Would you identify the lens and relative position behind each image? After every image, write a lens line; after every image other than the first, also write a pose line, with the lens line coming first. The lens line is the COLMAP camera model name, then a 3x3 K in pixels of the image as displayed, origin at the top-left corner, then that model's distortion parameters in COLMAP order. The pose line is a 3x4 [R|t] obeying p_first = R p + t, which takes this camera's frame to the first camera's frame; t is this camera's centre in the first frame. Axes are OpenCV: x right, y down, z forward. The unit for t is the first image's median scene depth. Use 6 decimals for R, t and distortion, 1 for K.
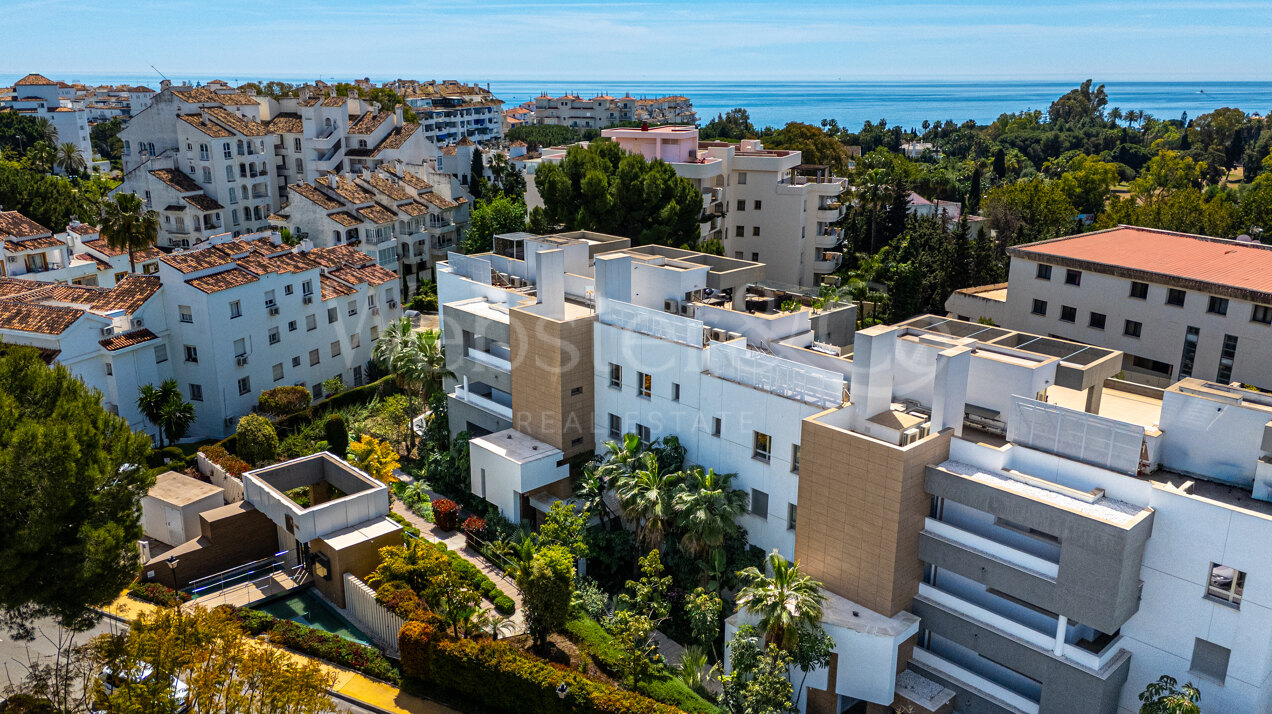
lens RADIAL K [[956.9, 0, 624.2], [0, 956.9, 361.6], [0, 0, 1]] dist [0.097950, -0.100026]
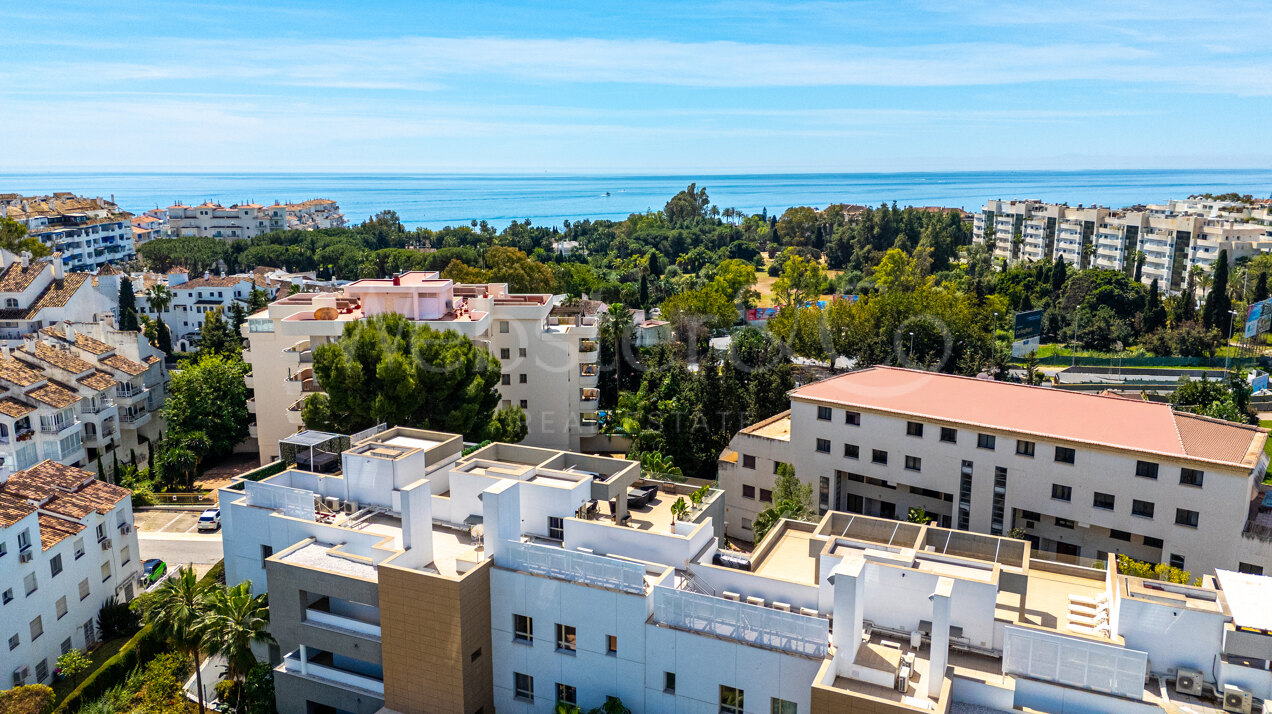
lens RADIAL K [[930.2, 0, 636.0], [0, 930.2, 357.0], [0, 0, 1]] dist [0.087013, -0.081969]
pose [[0.923569, -0.080226, 0.374944, -0.095941], [0.113247, 0.991316, -0.066841, -0.072225], [-0.366326, 0.104194, 0.924634, 0.073780]]
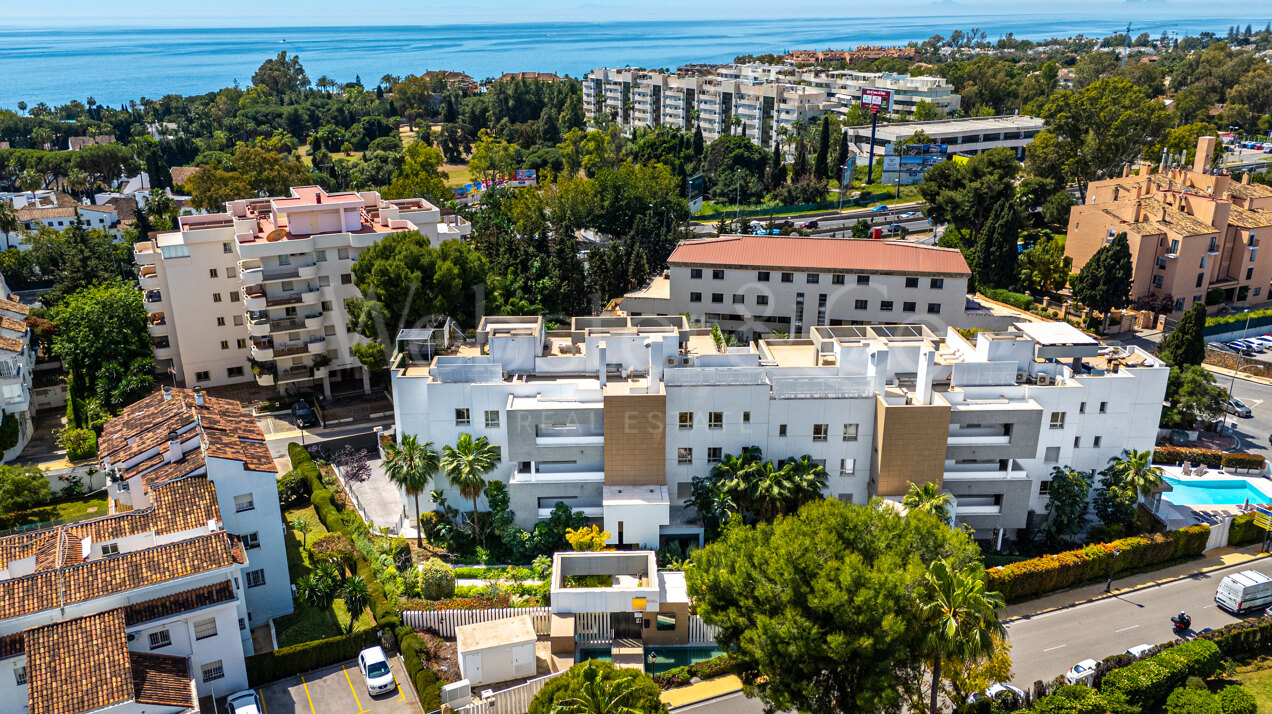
lens RADIAL K [[956.9, 0, 624.2], [0, 956.9, 361.6], [0, 0, 1]] dist [0.097950, -0.100026]
pose [[0.669043, -0.257878, 0.697051, -0.462014], [0.223303, 0.964290, 0.142413, -0.129630], [-0.708884, 0.060373, 0.702736, 0.037761]]
